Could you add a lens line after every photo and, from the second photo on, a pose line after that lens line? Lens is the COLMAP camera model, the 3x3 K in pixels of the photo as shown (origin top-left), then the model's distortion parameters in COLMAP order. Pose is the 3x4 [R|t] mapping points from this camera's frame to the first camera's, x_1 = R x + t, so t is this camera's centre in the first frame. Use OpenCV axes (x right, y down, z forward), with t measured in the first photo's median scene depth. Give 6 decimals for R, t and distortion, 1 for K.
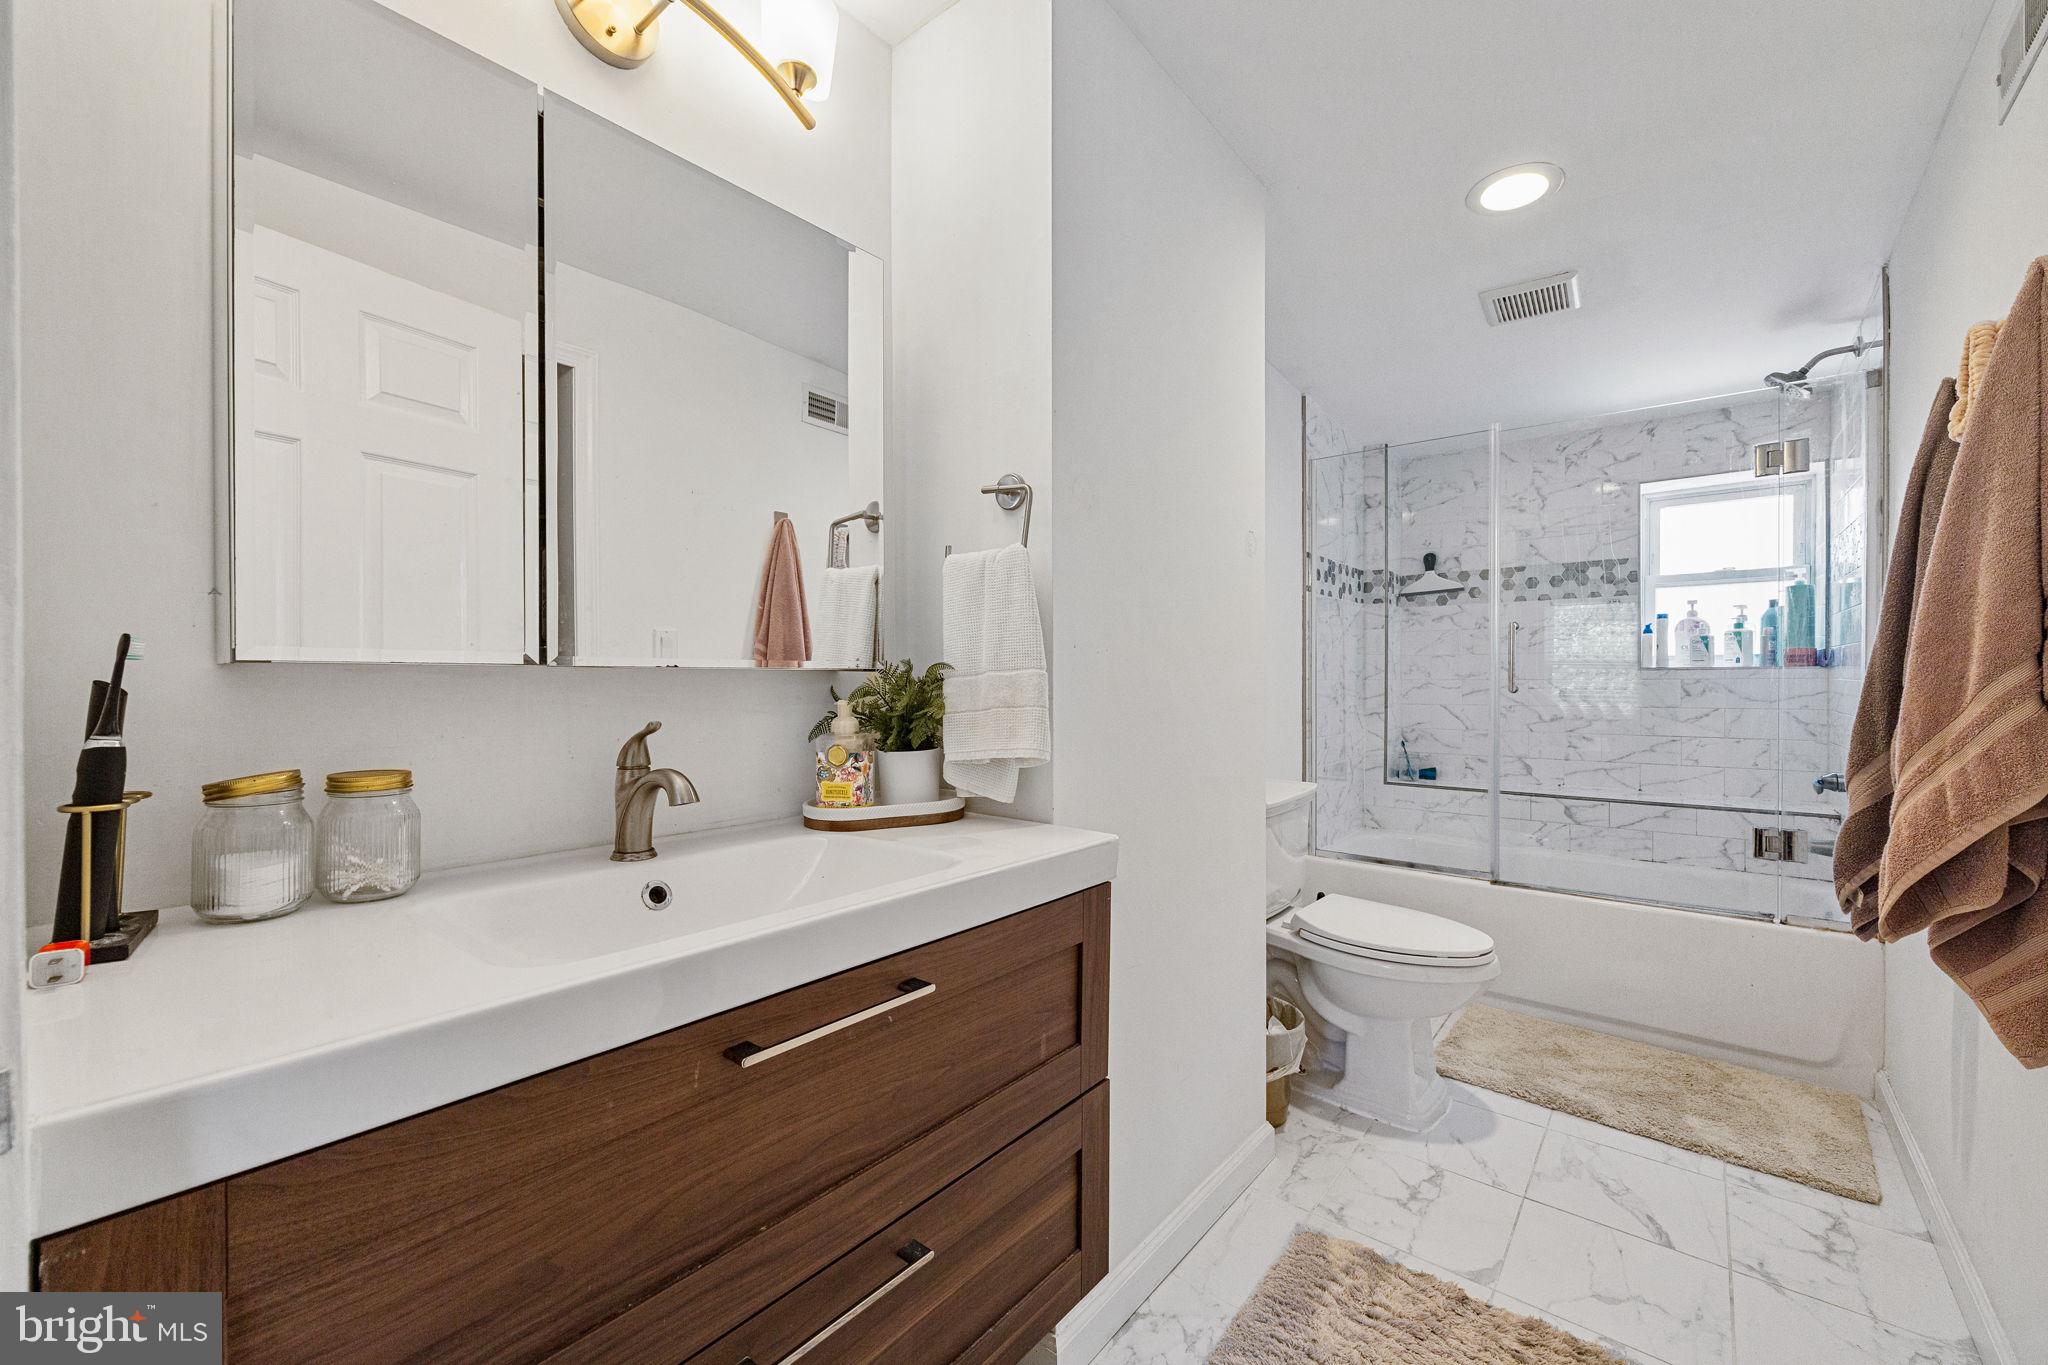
lens RADIAL K [[822.8, 0, 1024.0], [0, 822.8, 682.5], [0, 0, 1]] dist [-0.002453, -0.000268]
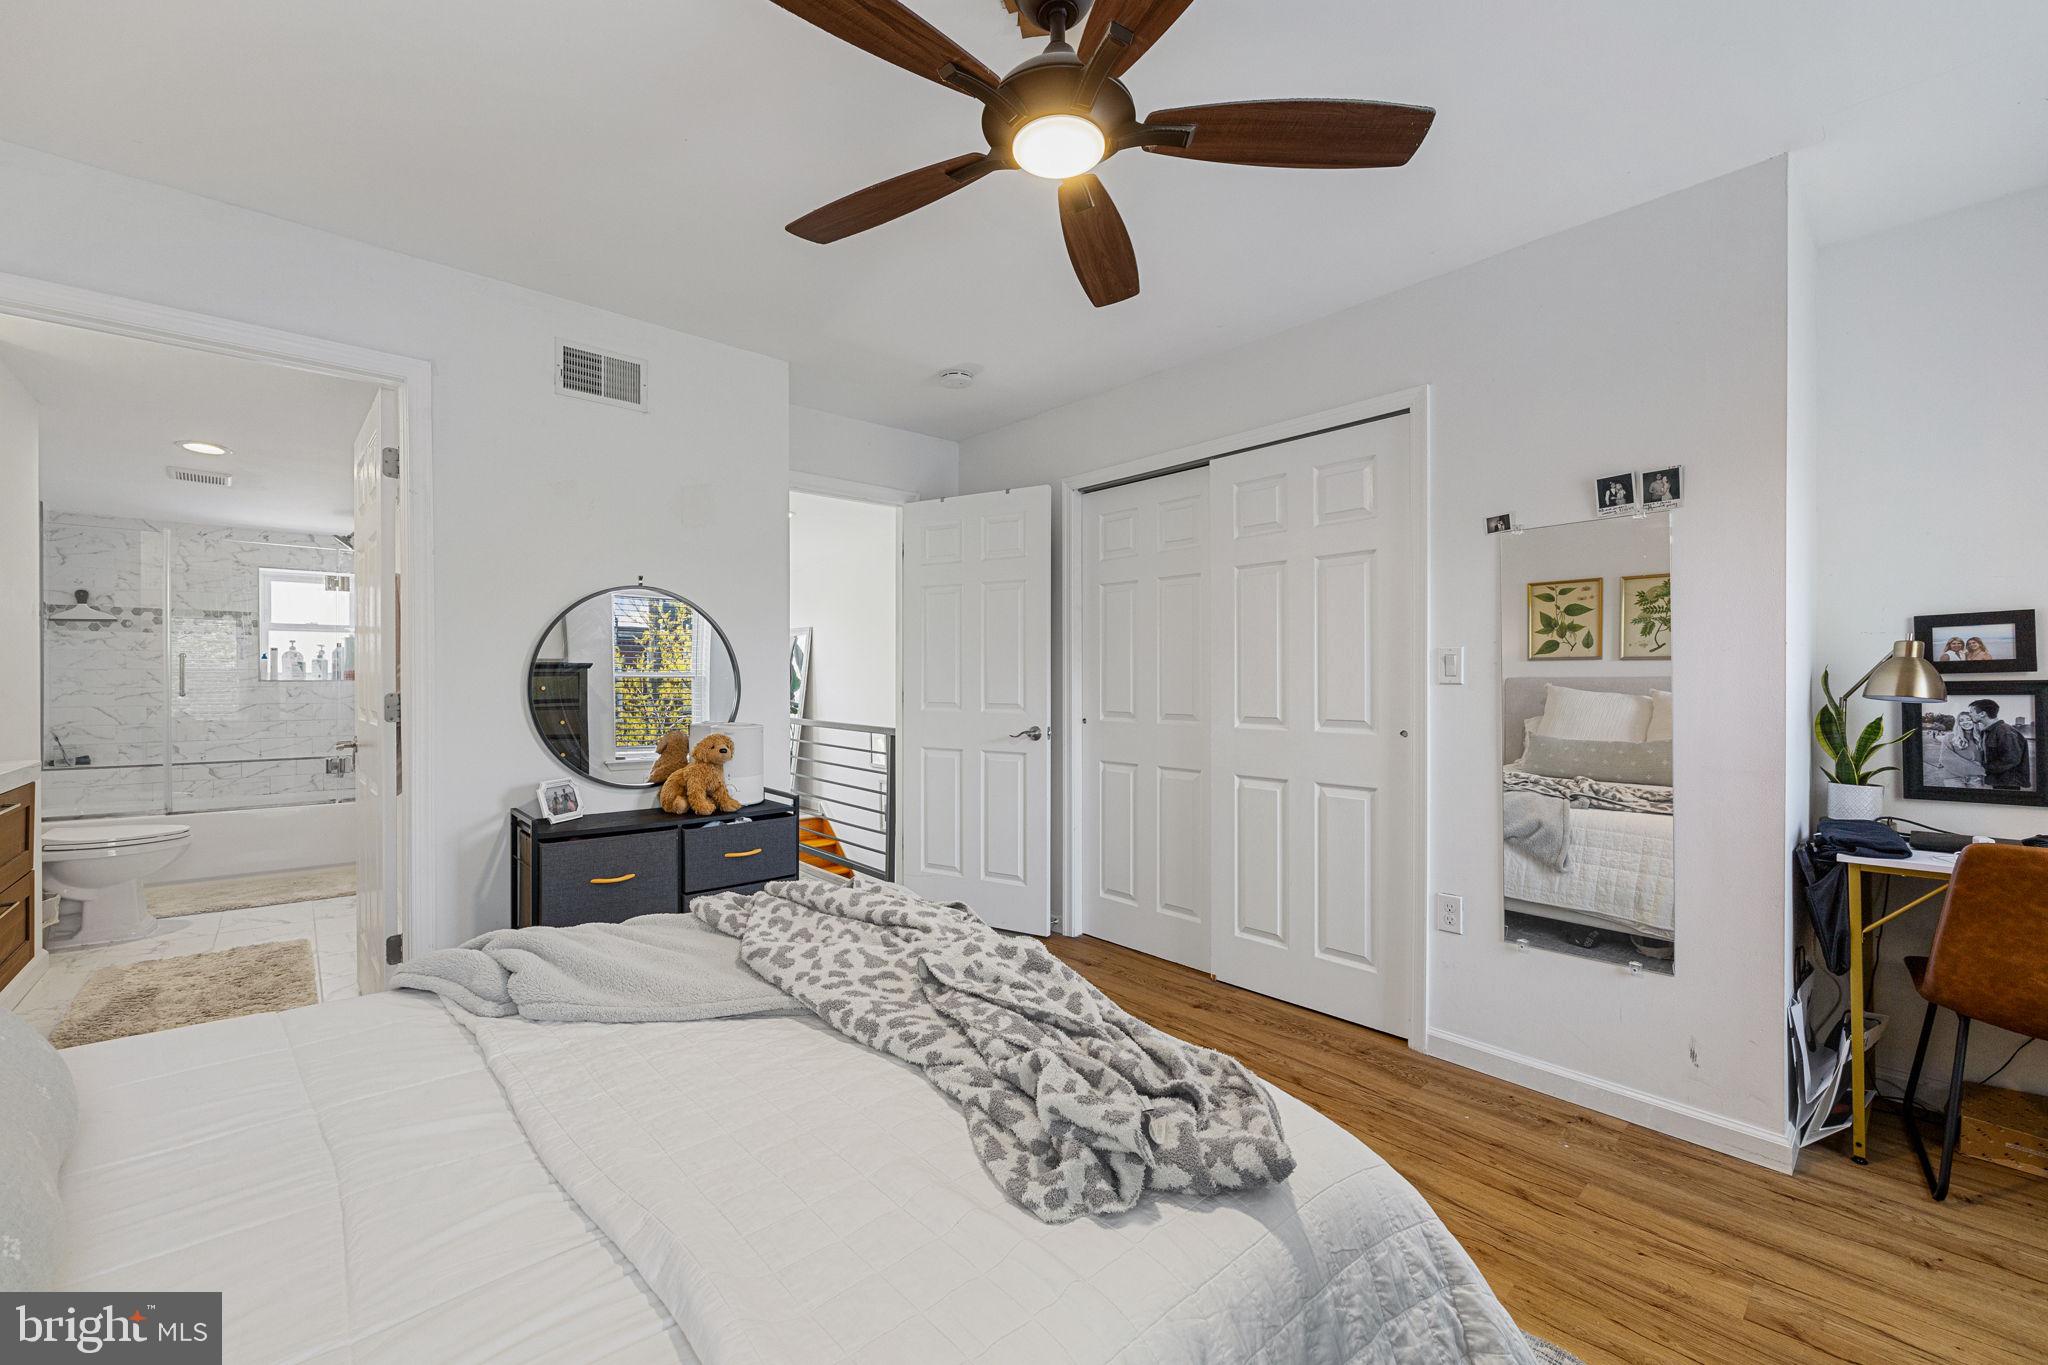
lens RADIAL K [[822.8, 0, 1024.0], [0, 822.8, 682.5], [0, 0, 1]] dist [-0.002453, -0.000268]
pose [[0.151465, -0.000544, 0.988462, -0.678693], [0.005177, 0.999987, -0.000243, -0.004890], [-0.988449, 0.005154, 0.151466, -0.802955]]
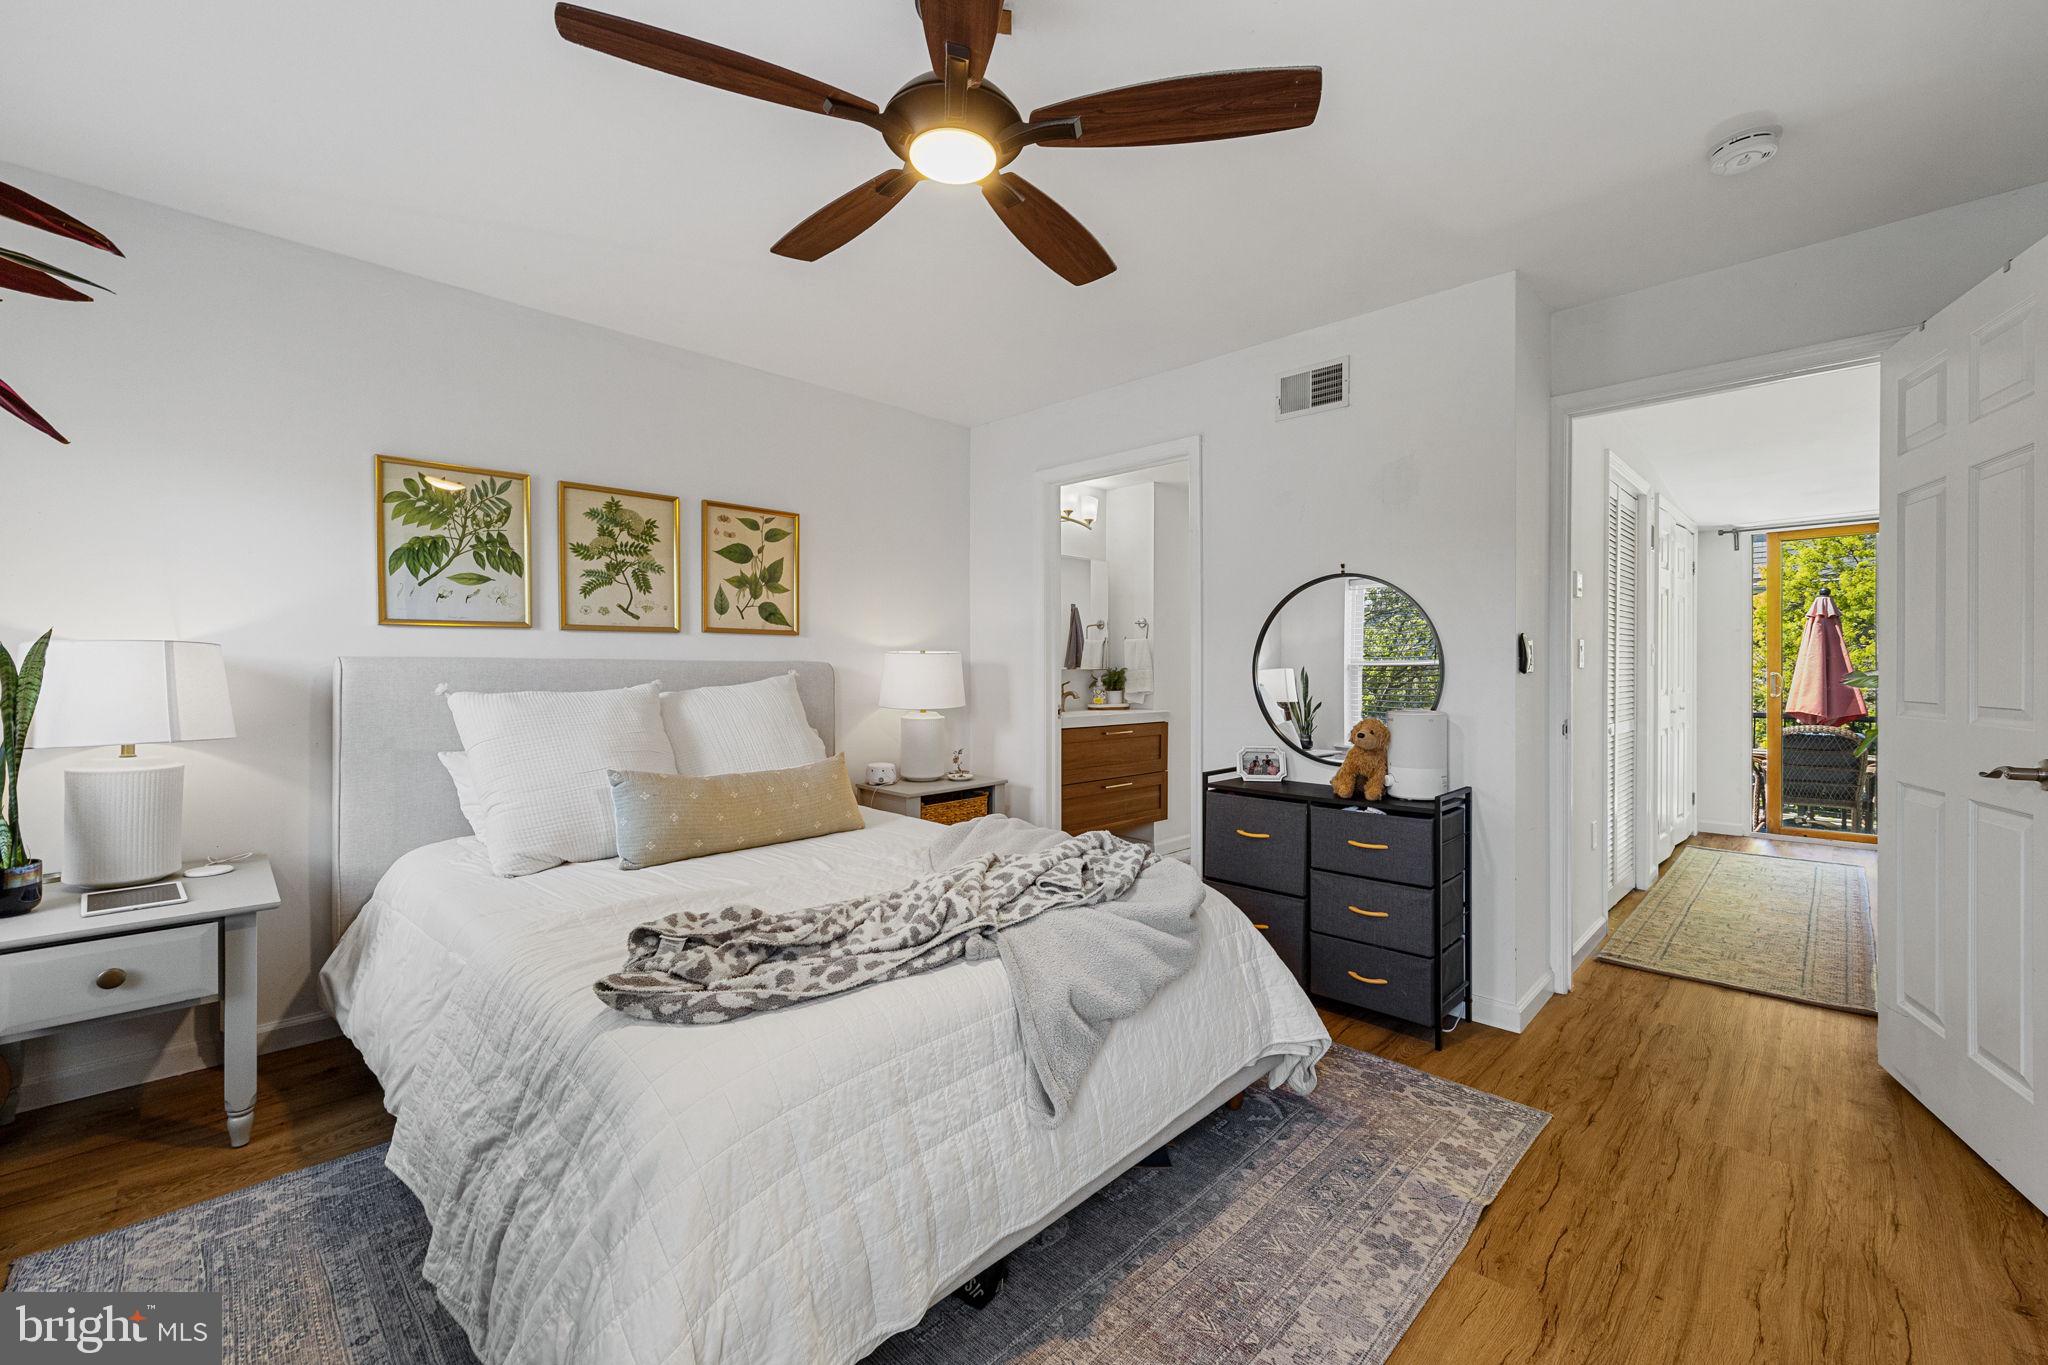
lens RADIAL K [[822.8, 0, 1024.0], [0, 822.8, 682.5], [0, 0, 1]] dist [-0.002453, -0.000268]
pose [[0.995825, 0.001243, -0.091270, -0.094465], [-0.000365, 0.999954, 0.009634, 0.003886], [0.091278, -0.009560, 0.995780, -1.256206]]
